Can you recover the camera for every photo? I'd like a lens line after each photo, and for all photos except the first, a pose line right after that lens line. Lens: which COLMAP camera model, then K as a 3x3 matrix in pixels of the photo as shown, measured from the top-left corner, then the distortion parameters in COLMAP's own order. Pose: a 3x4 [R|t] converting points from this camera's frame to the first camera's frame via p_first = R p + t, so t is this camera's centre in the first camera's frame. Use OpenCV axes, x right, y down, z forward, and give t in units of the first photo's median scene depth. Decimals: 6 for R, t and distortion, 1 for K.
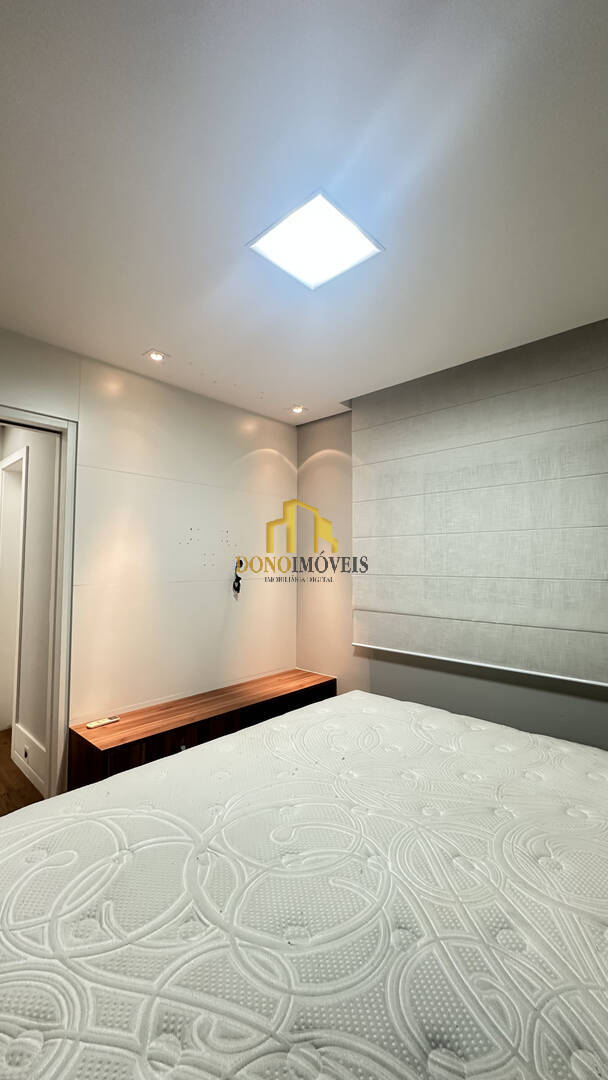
lens RADIAL K [[429.7, 0, 305.5], [0, 429.7, 538.6], [0, 0, 1]] dist [0.000750, 0.000165]
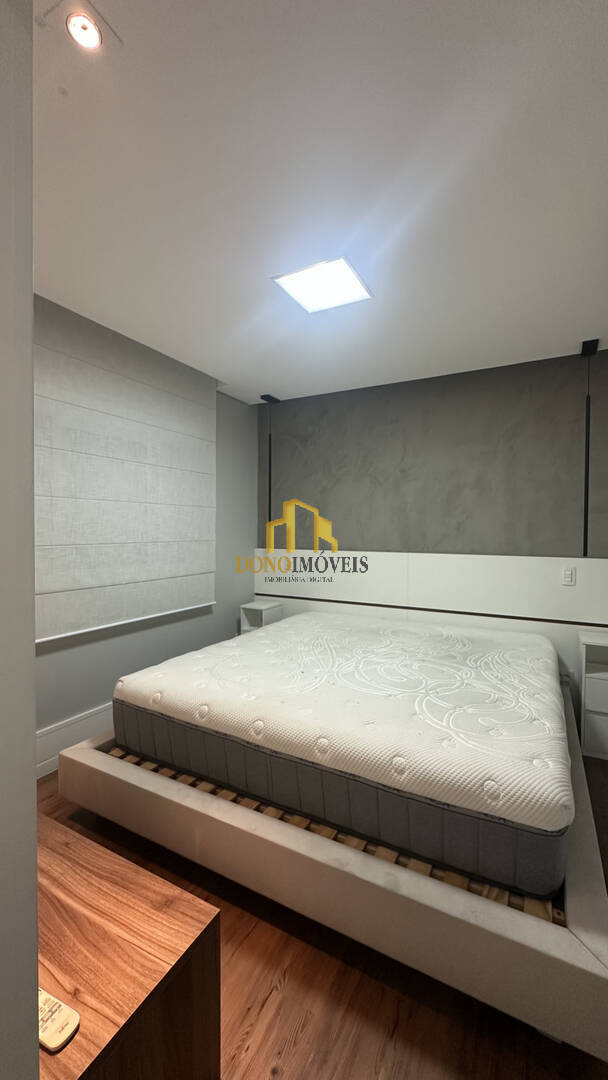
lens RADIAL K [[431.8, 0, 305.2], [0, 431.8, 538.8], [0, 0, 1]] dist [-0.002822, 0.000533]
pose [[-0.246441, -0.022408, 0.968899, -0.855342], [-0.060305, 0.998150, 0.007746, 0.048123], [-0.967280, -0.056521, -0.247336, 0.927075]]
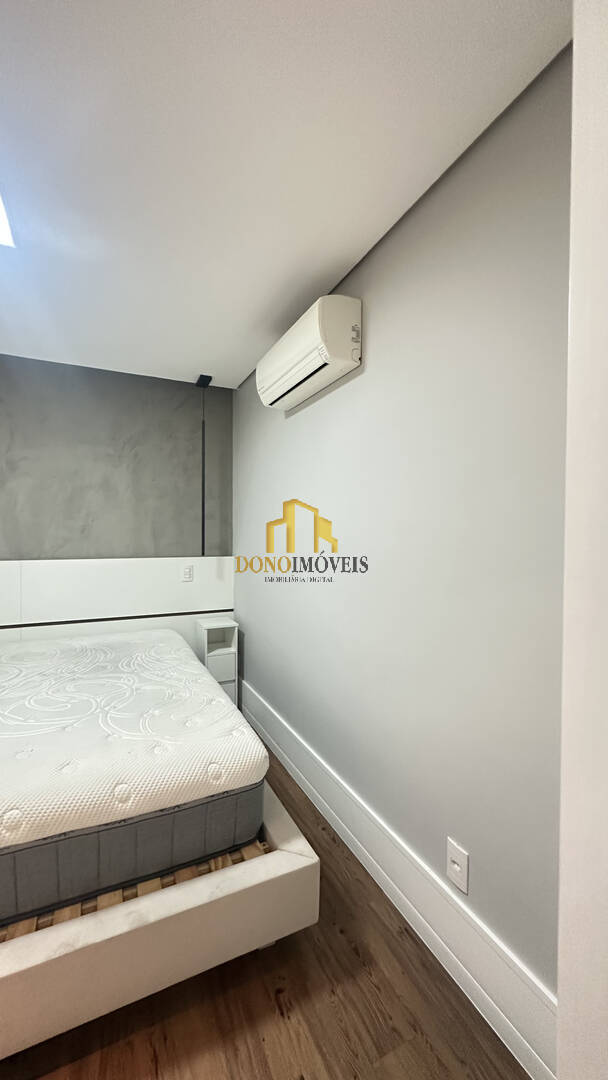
lens RADIAL K [[431.8, 0, 305.2], [0, 431.8, 538.8], [0, 0, 1]] dist [-0.002822, 0.000533]
pose [[-0.929482, -0.012303, 0.368662, -0.728080], [-0.028462, 0.998856, -0.038426, 0.049021], [-0.367767, -0.046209, -0.928769, 1.076934]]
